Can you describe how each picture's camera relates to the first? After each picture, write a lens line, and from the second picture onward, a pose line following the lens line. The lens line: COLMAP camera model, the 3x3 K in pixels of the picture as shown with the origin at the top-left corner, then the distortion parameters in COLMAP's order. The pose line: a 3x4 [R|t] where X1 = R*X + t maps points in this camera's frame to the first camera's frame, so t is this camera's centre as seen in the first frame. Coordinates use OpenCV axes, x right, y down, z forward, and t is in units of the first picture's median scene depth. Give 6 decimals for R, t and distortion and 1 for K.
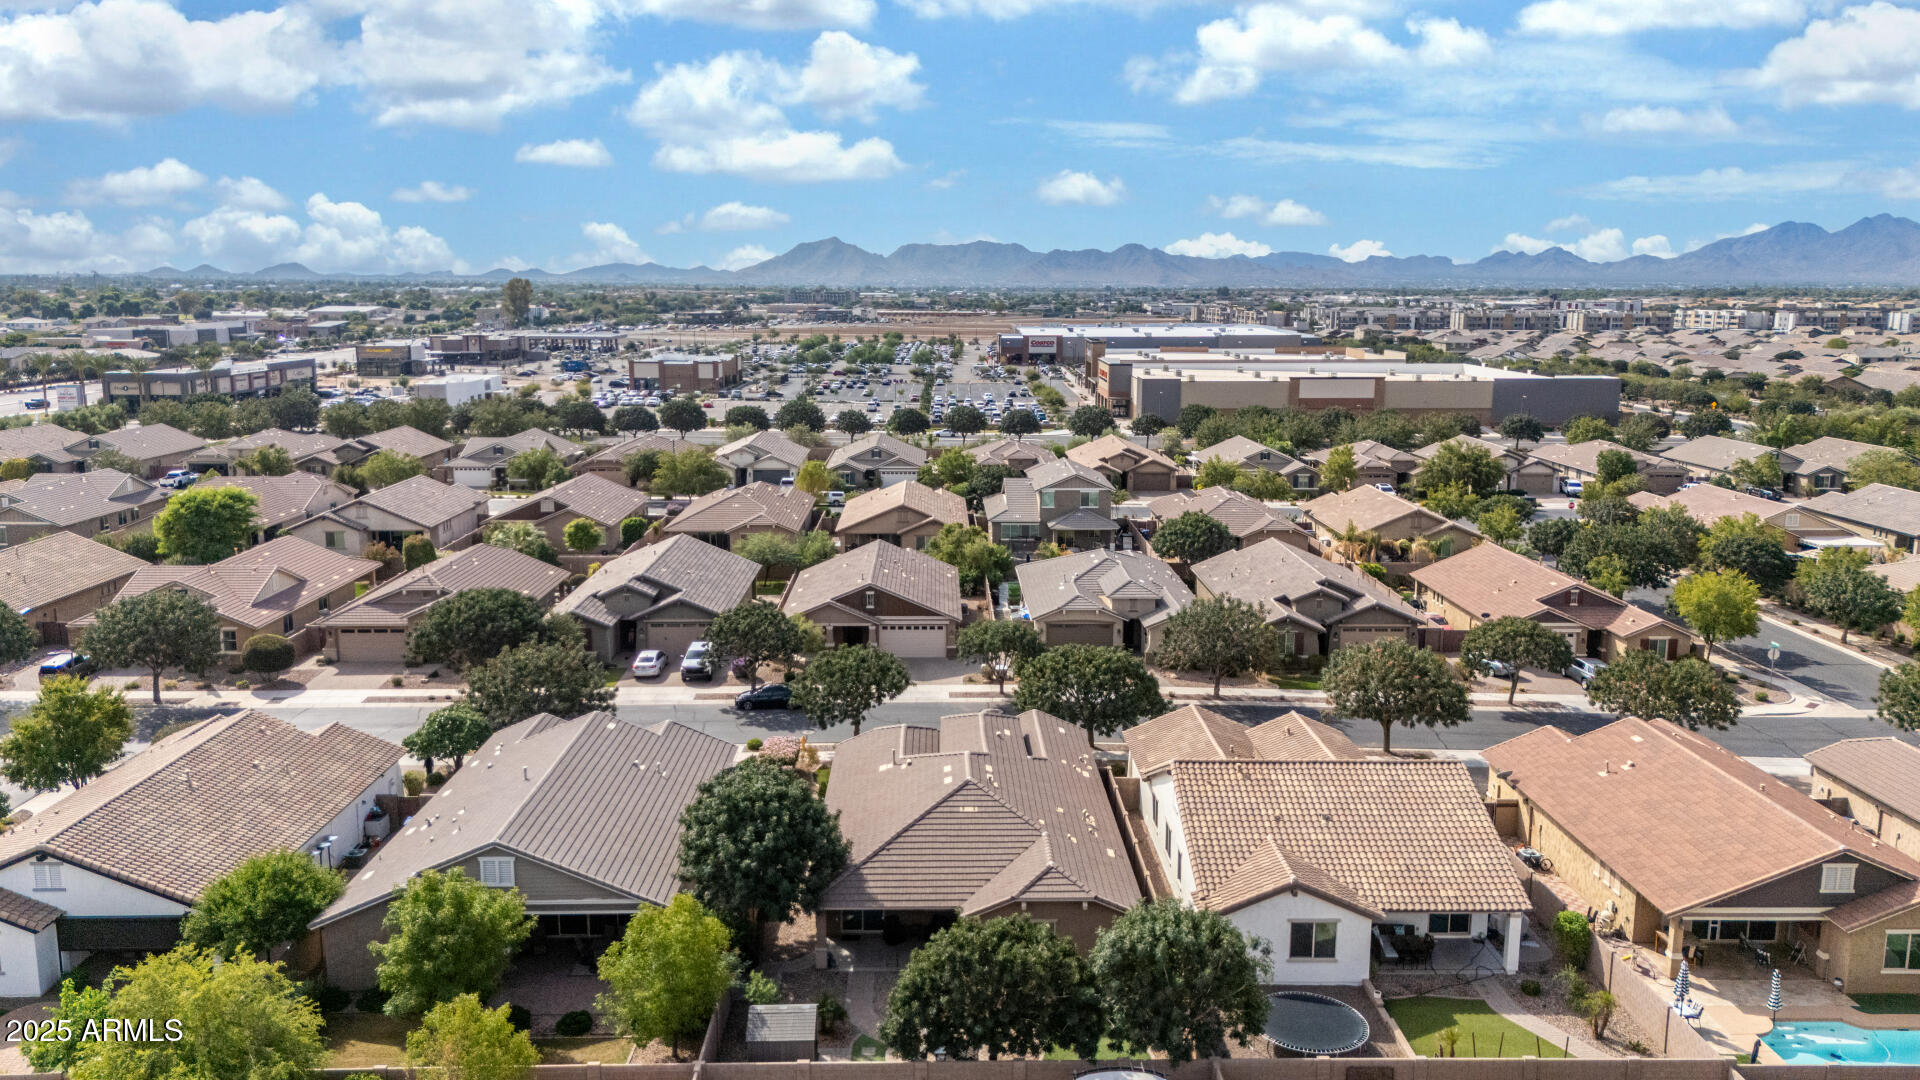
lens RADIAL K [[1414.4, 0, 950.7], [0, 1414.4, 525.5], [0, 0, 1]] dist [0.123330, -0.190004]
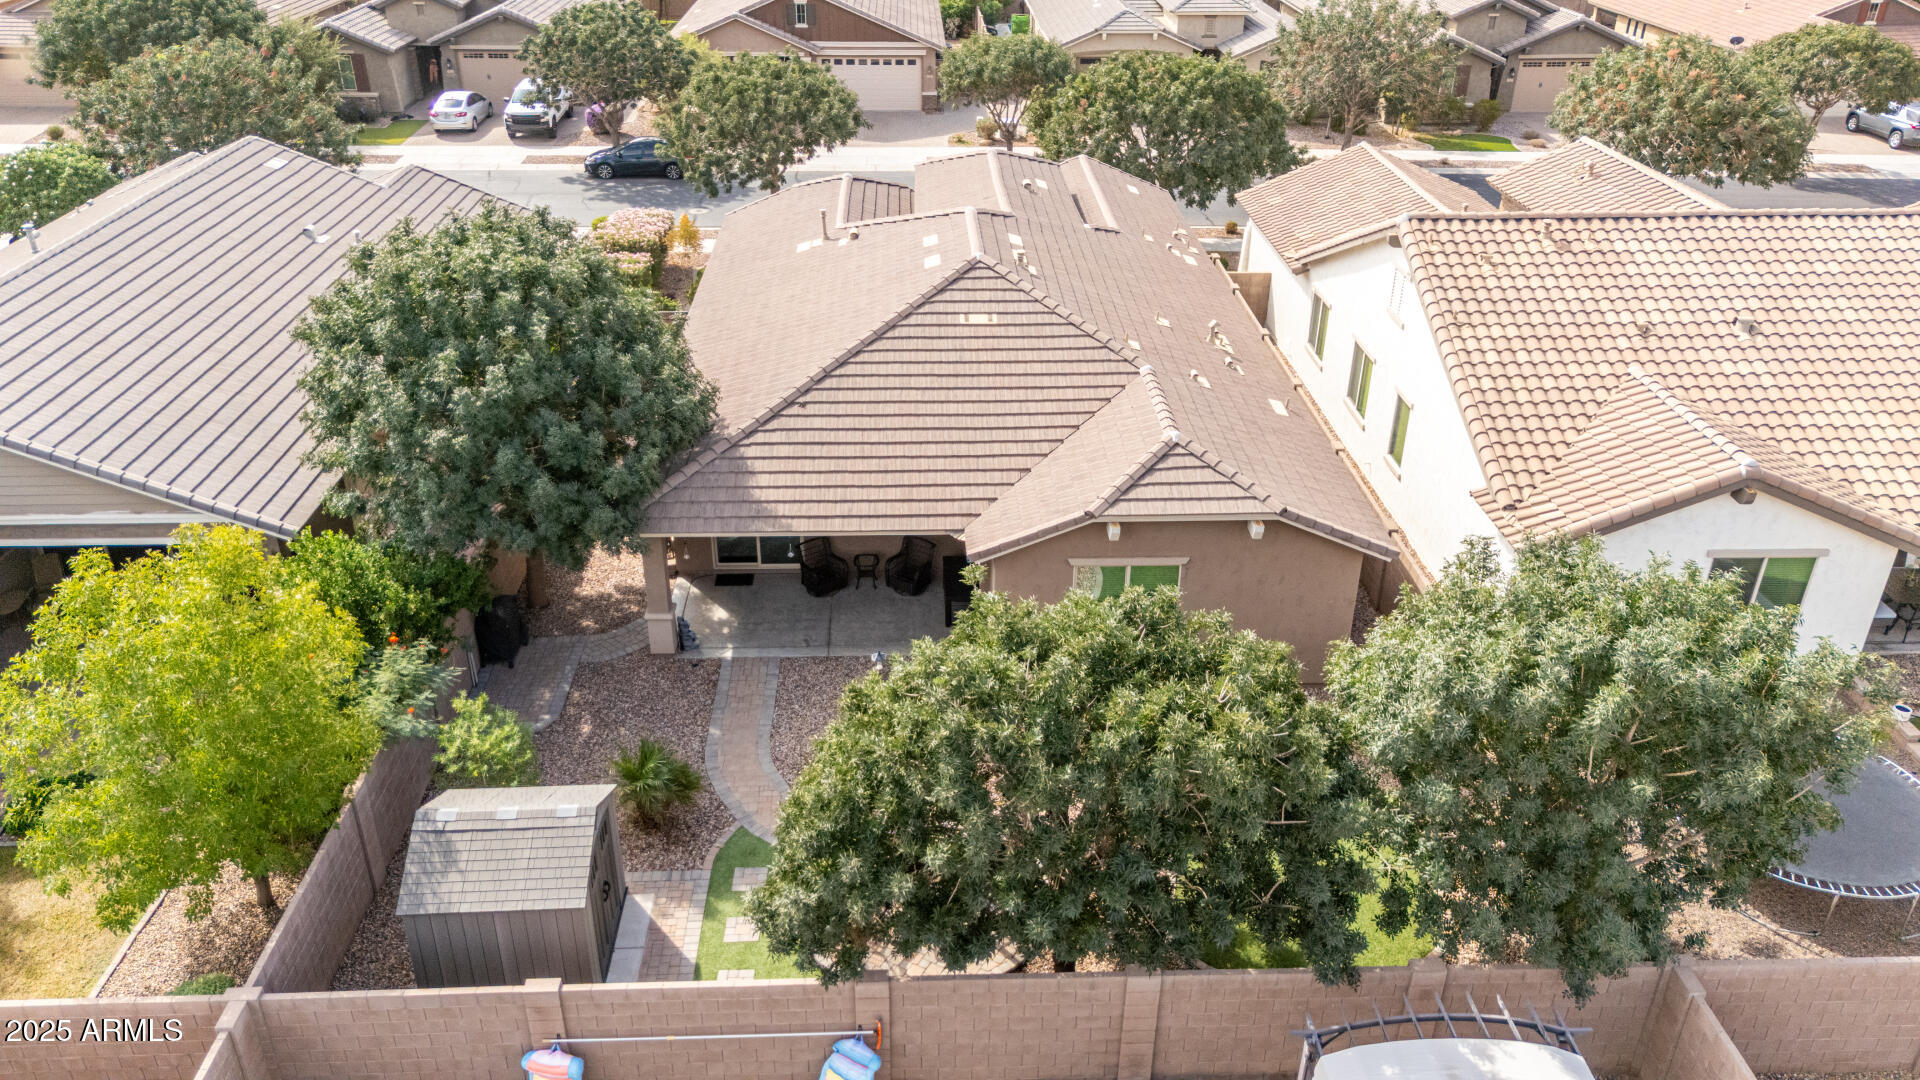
lens RADIAL K [[1404.5, 0, 962.7], [0, 1404.5, 543.7], [0, 0, 1]] dist [0.081003, -0.082307]
pose [[0.999619, -0.005673, 0.027016, -0.005068], [-0.003430, 0.945545, 0.325474, 0.116181], [-0.027391, -0.325442, 0.945165, 0.526405]]
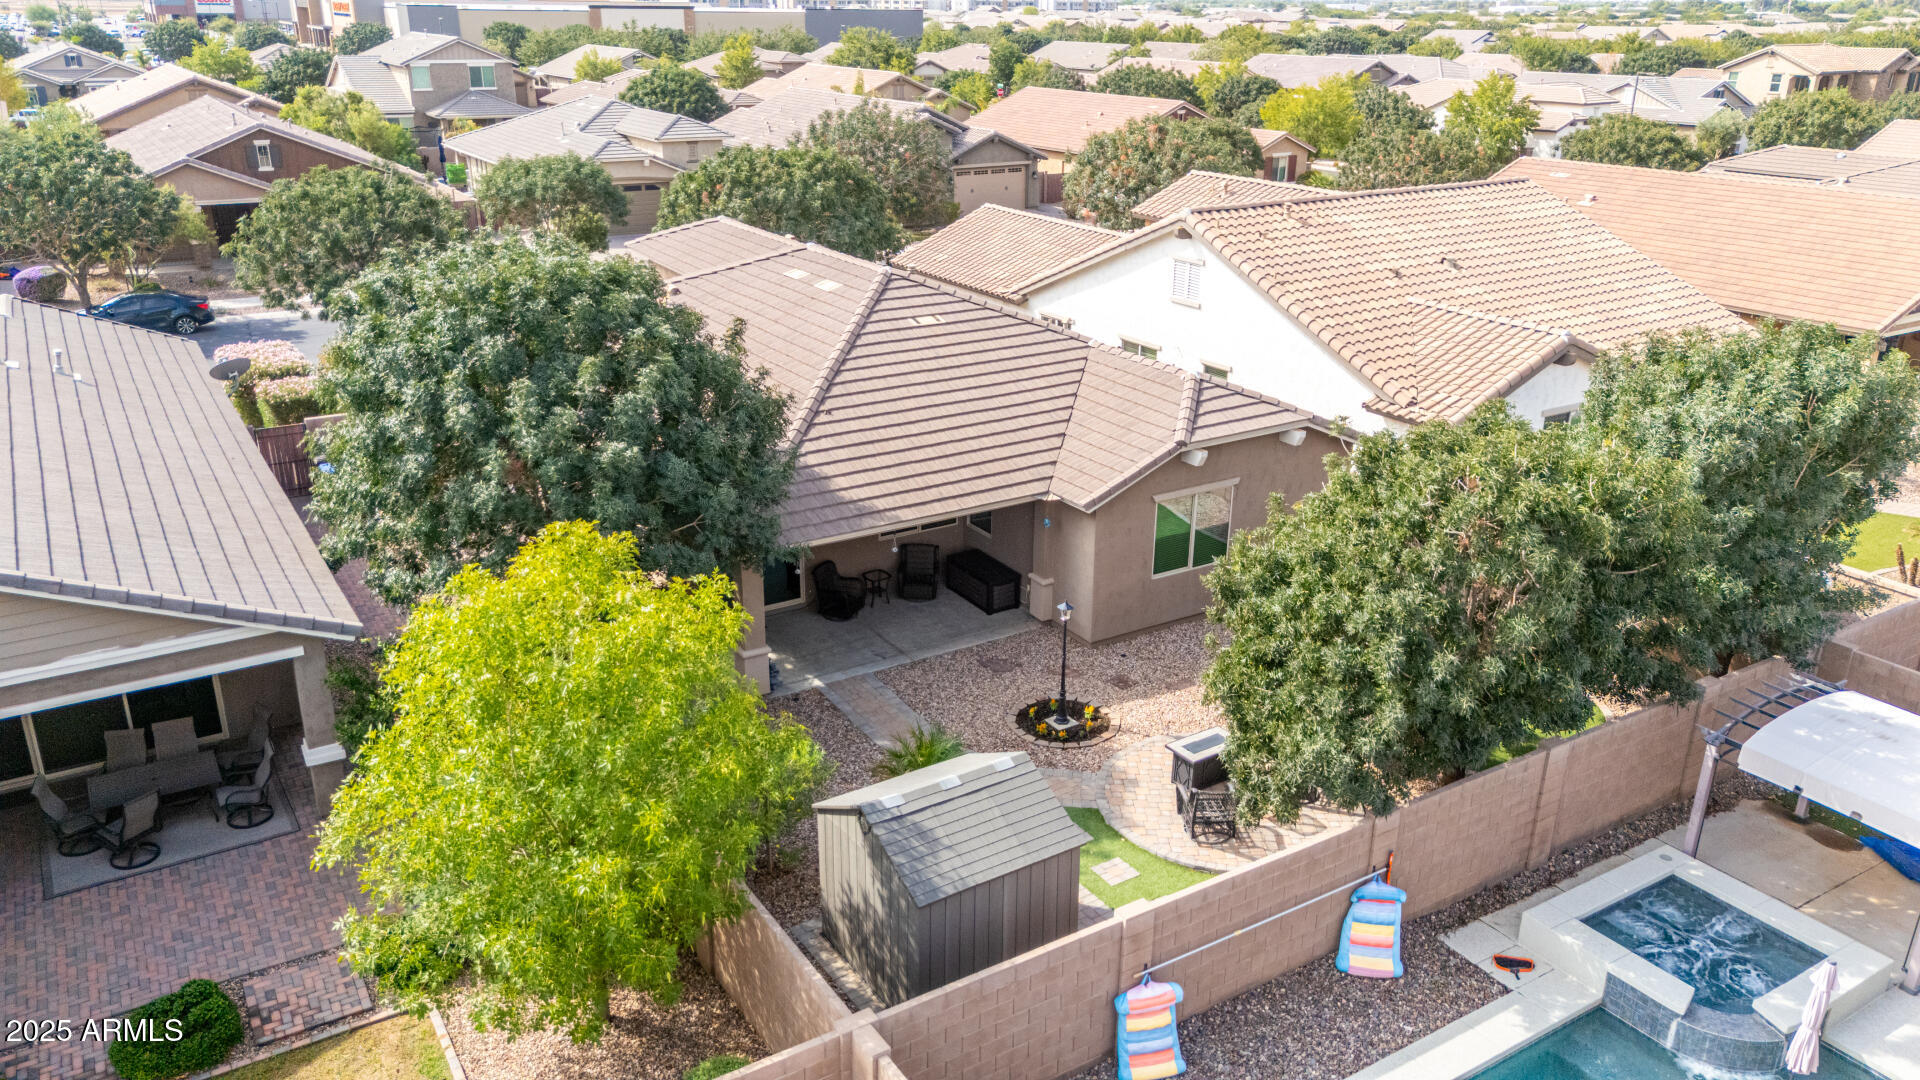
lens RADIAL K [[1404.5, 0, 962.7], [0, 1404.5, 543.7], [0, 0, 1]] dist [0.081003, -0.082307]
pose [[0.851594, -0.183480, 0.491042, -0.212476], [0.080722, 0.971470, 0.223001, 0.163511], [-0.517949, -0.150269, 0.842109, 0.572823]]
